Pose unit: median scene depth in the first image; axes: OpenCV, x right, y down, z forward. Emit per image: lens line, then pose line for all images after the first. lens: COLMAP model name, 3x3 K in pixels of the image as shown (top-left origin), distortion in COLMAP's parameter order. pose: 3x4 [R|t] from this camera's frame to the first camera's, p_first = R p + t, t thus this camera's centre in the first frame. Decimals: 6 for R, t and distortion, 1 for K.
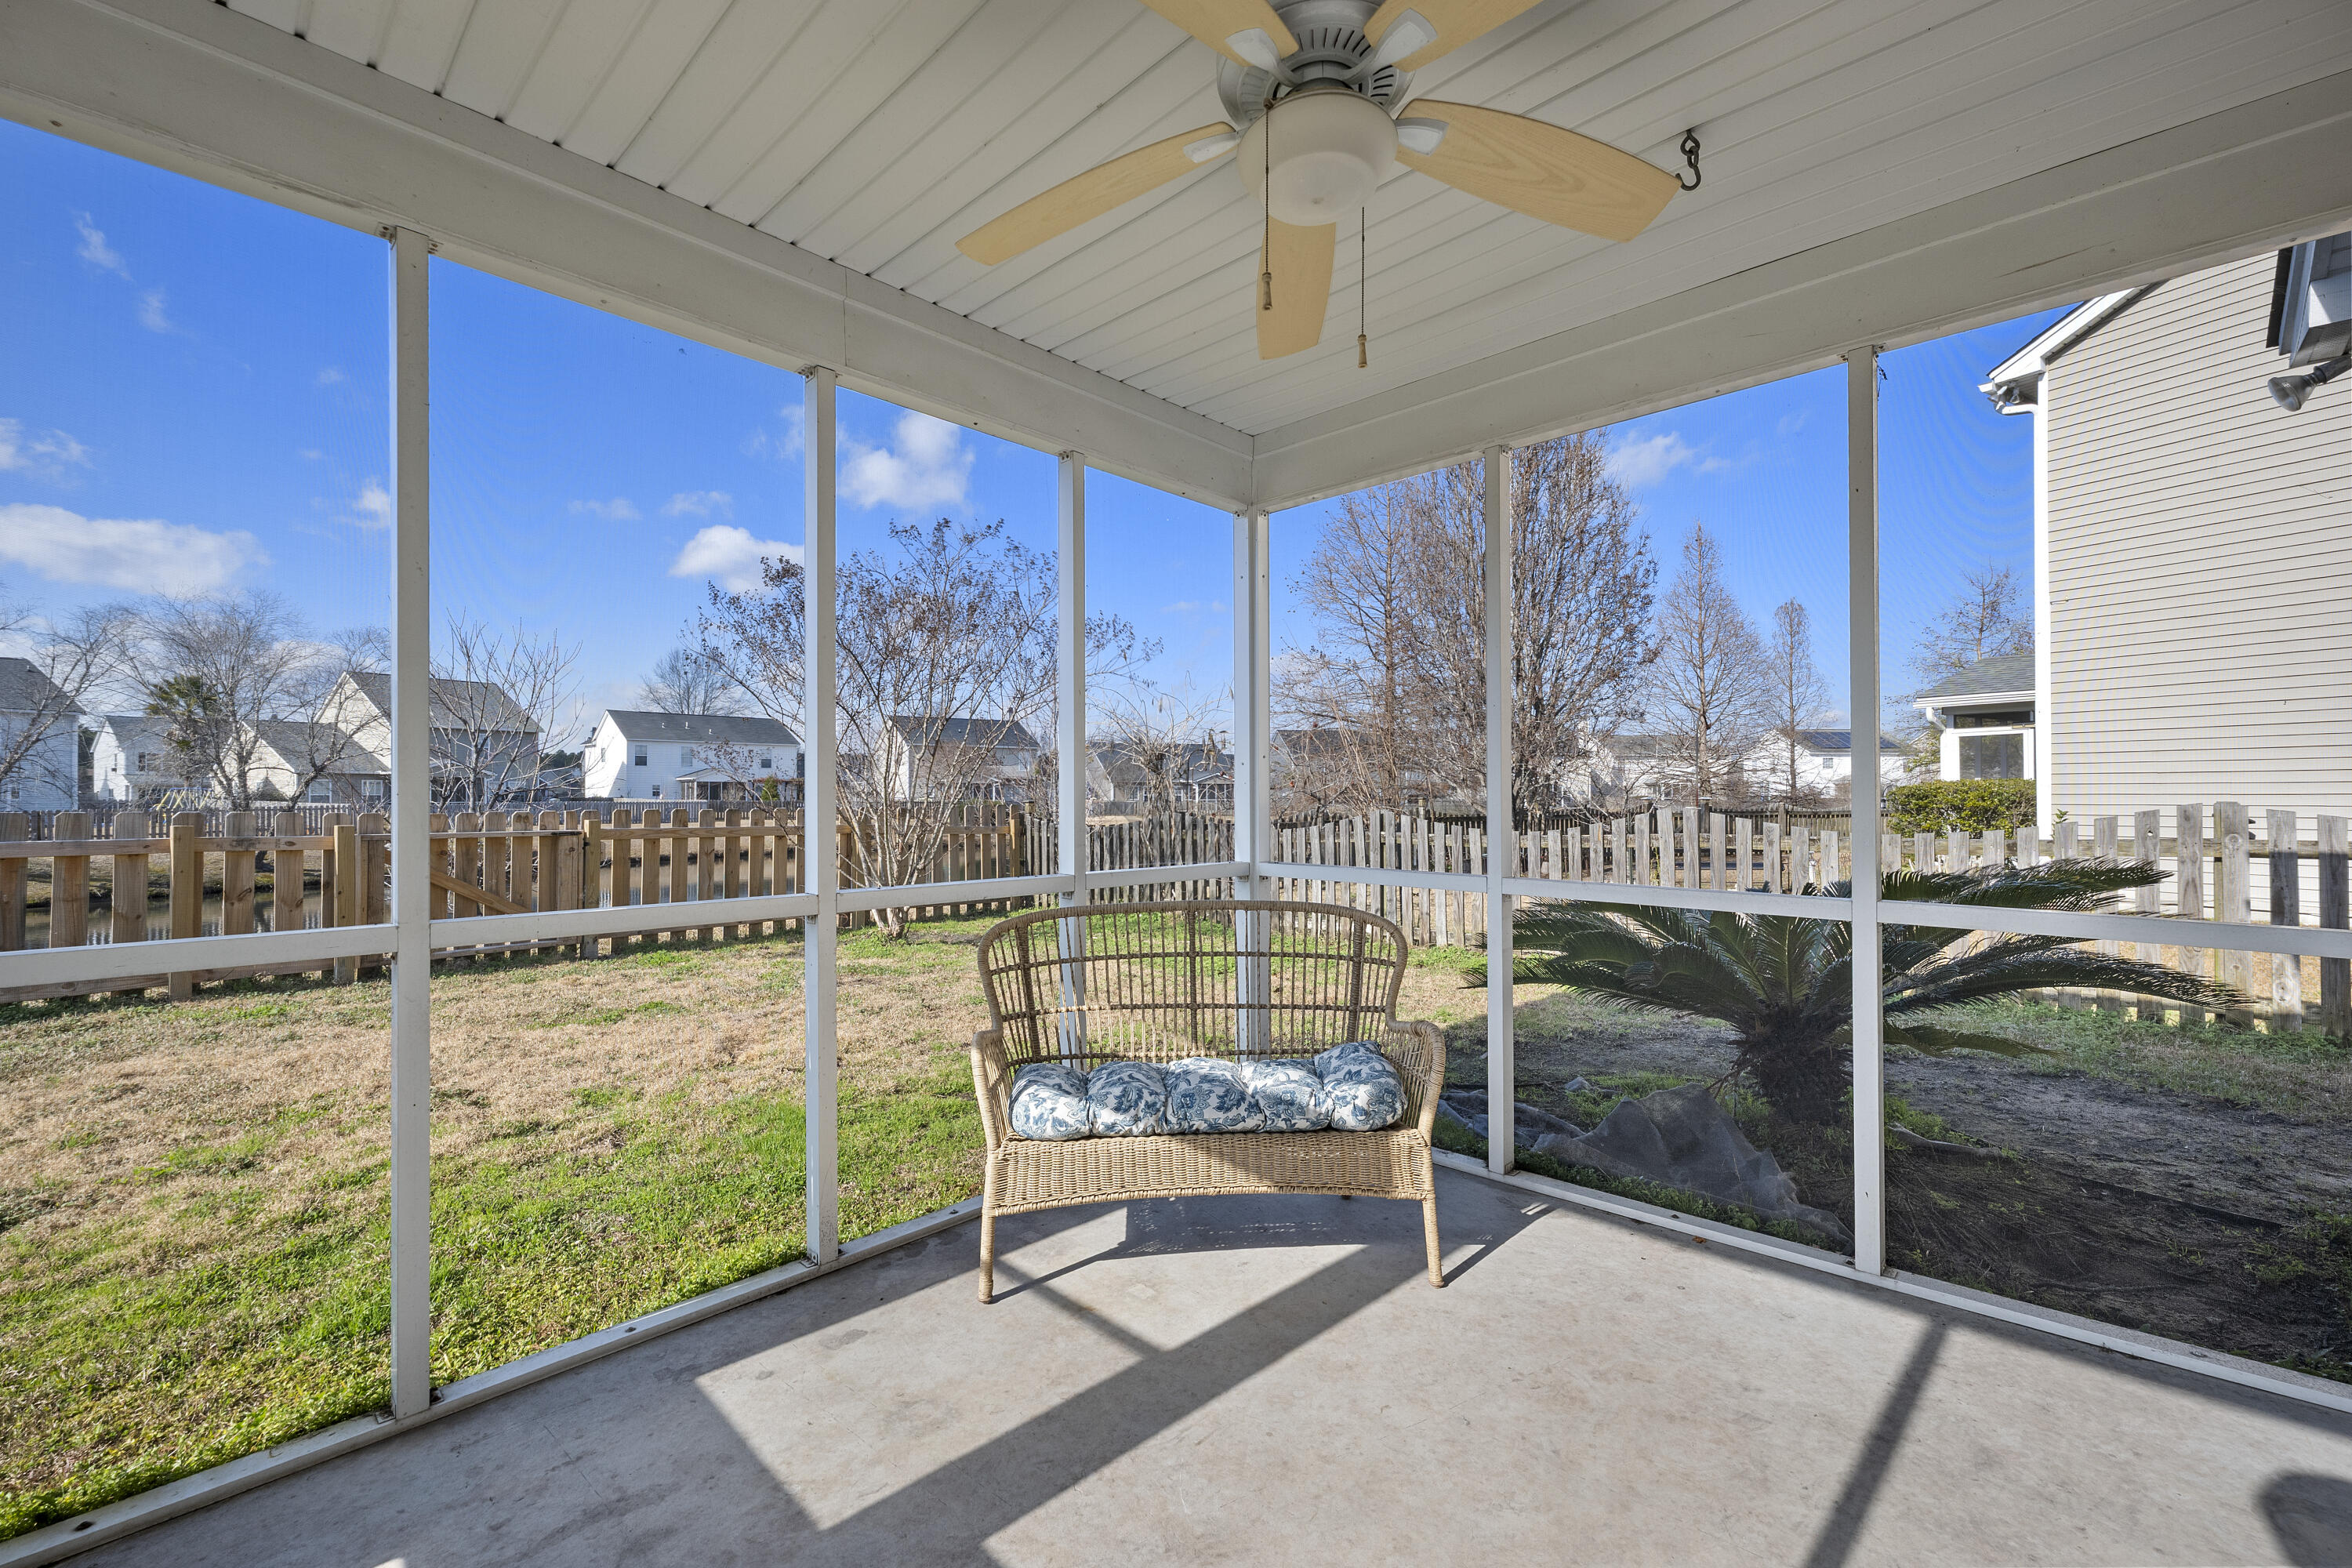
lens RADIAL K [[961.8, 0, 1177.9], [0, 961.8, 793.1], [0, 0, 1]] dist [-0.001519, -0.000022]
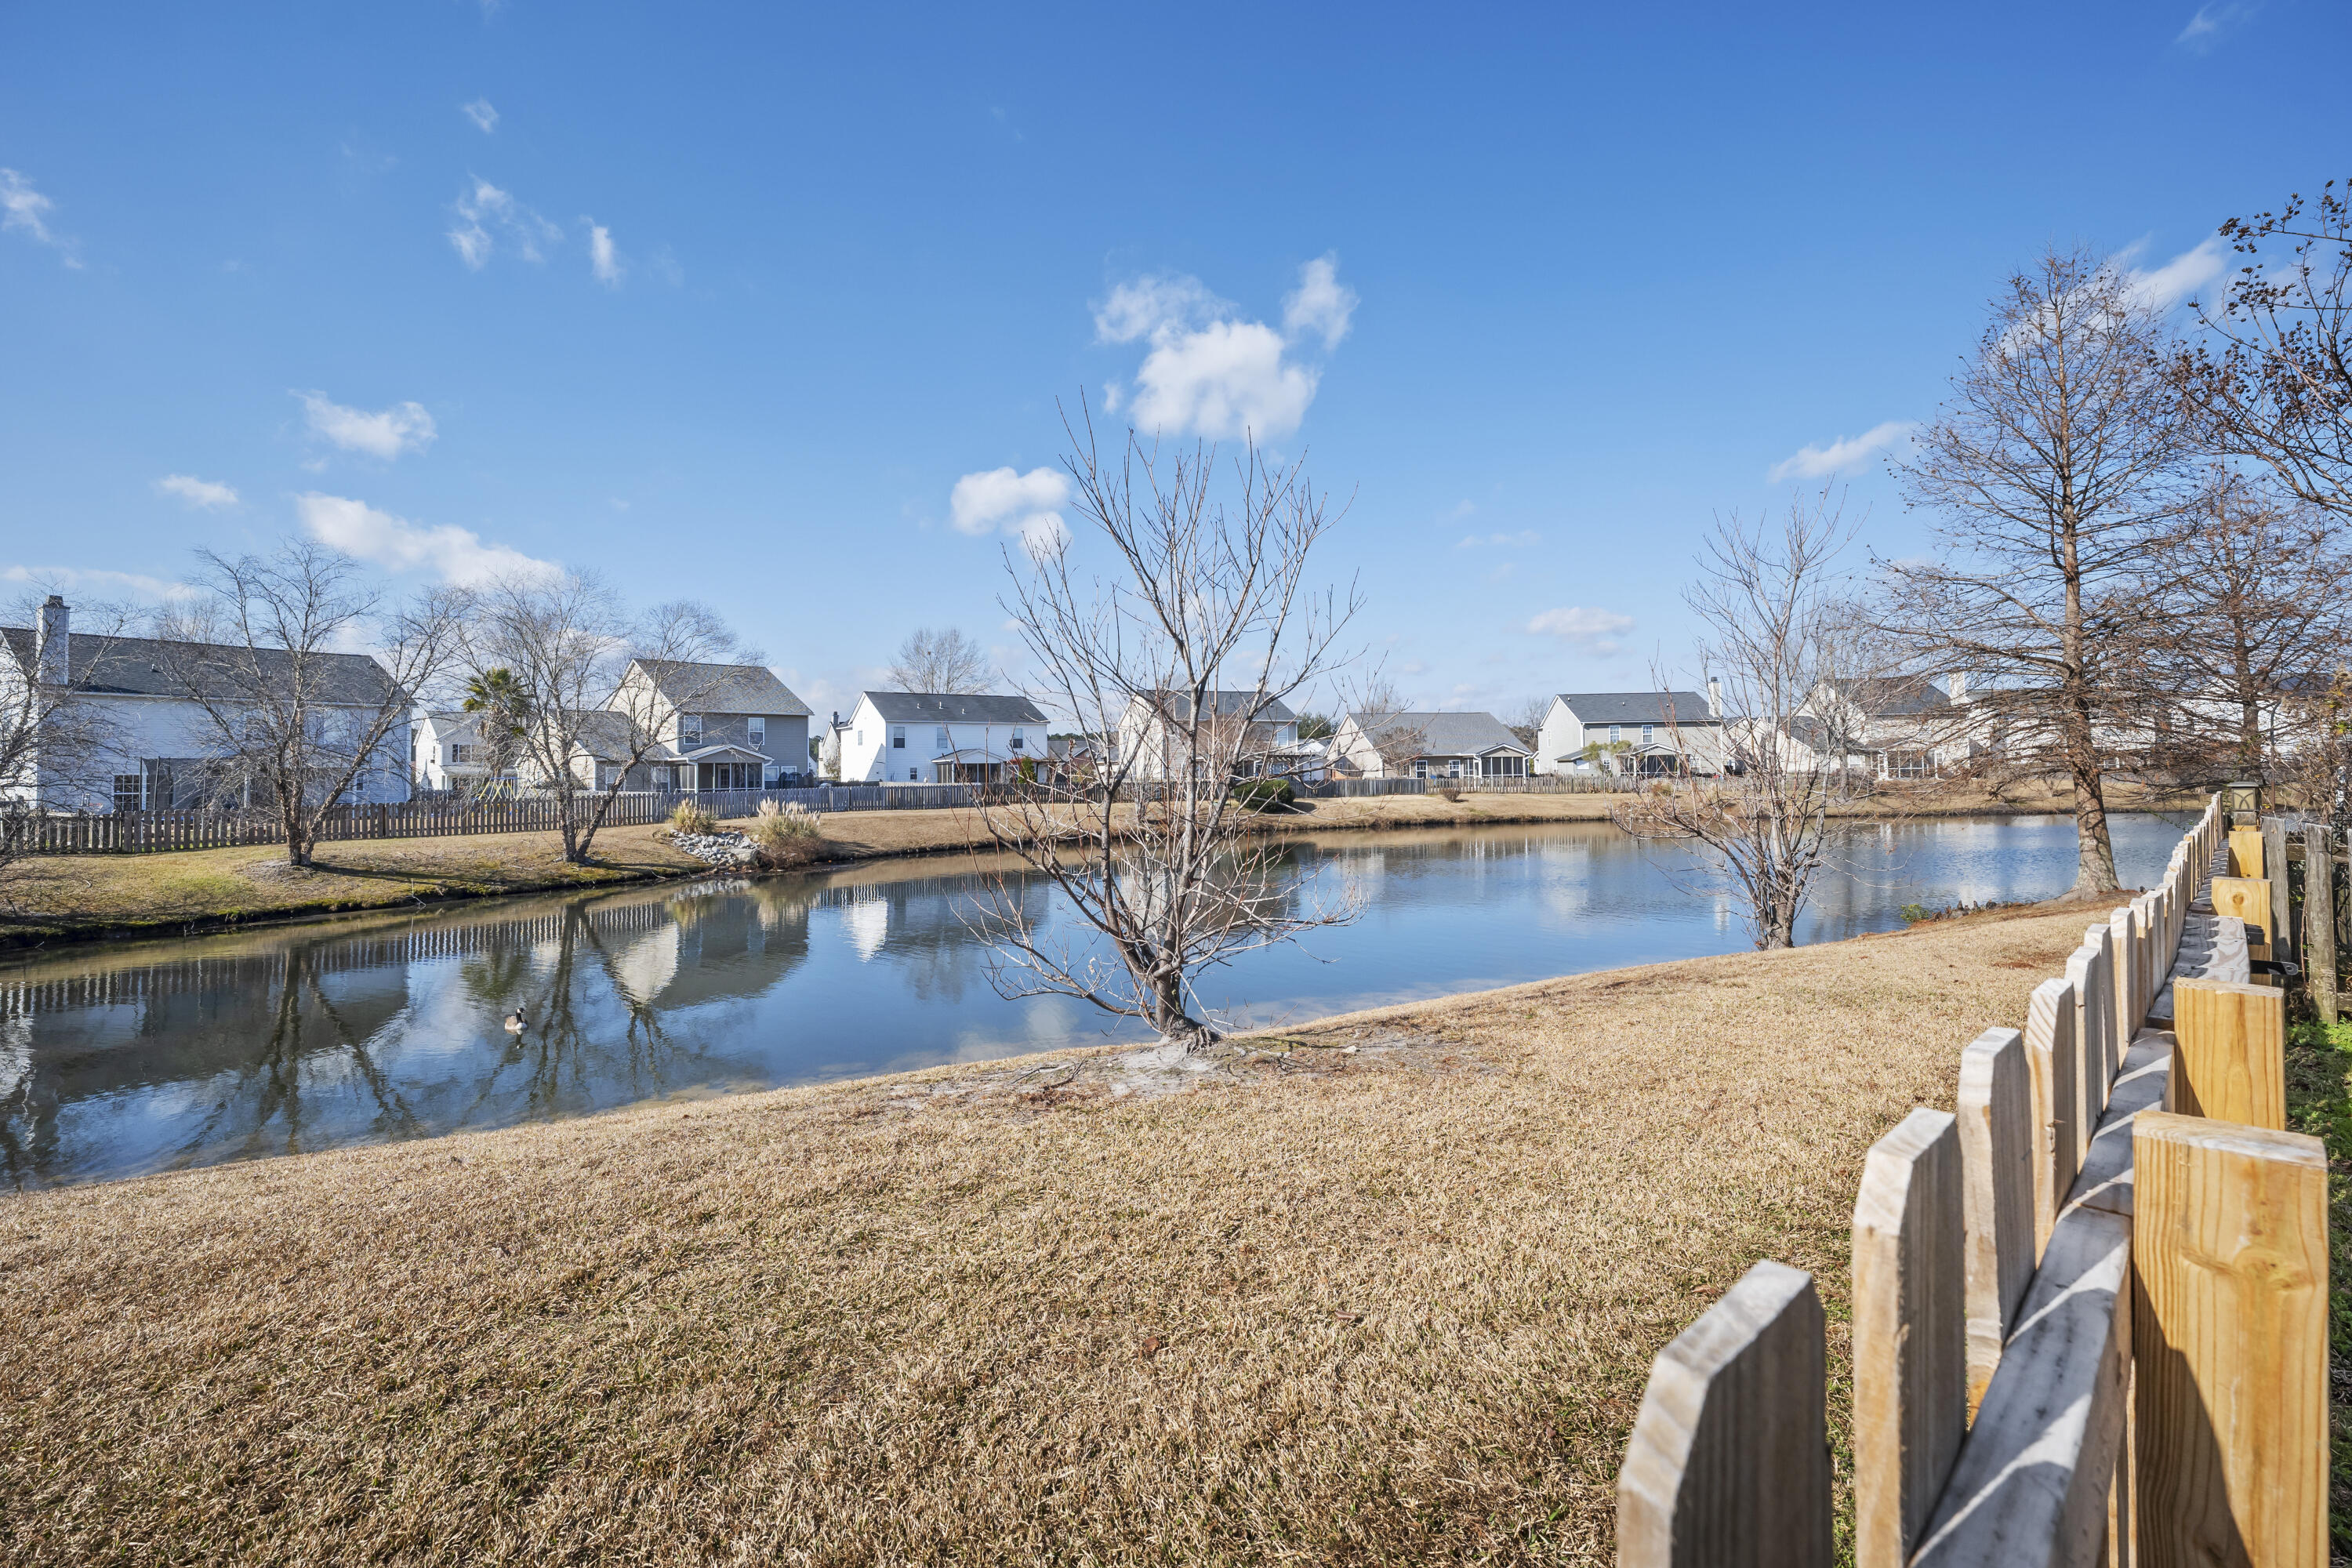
lens RADIAL K [[961.8, 0, 1155.7], [0, 961.8, 785.3], [0, 0, 1]] dist [-0.001519, -0.000022]
pose [[0.983105, -0.011859, -0.182656, -0.122608], [0.014598, 0.999800, 0.013661, -0.000508], [0.182457, -0.016096, 0.983082, 0.091492]]
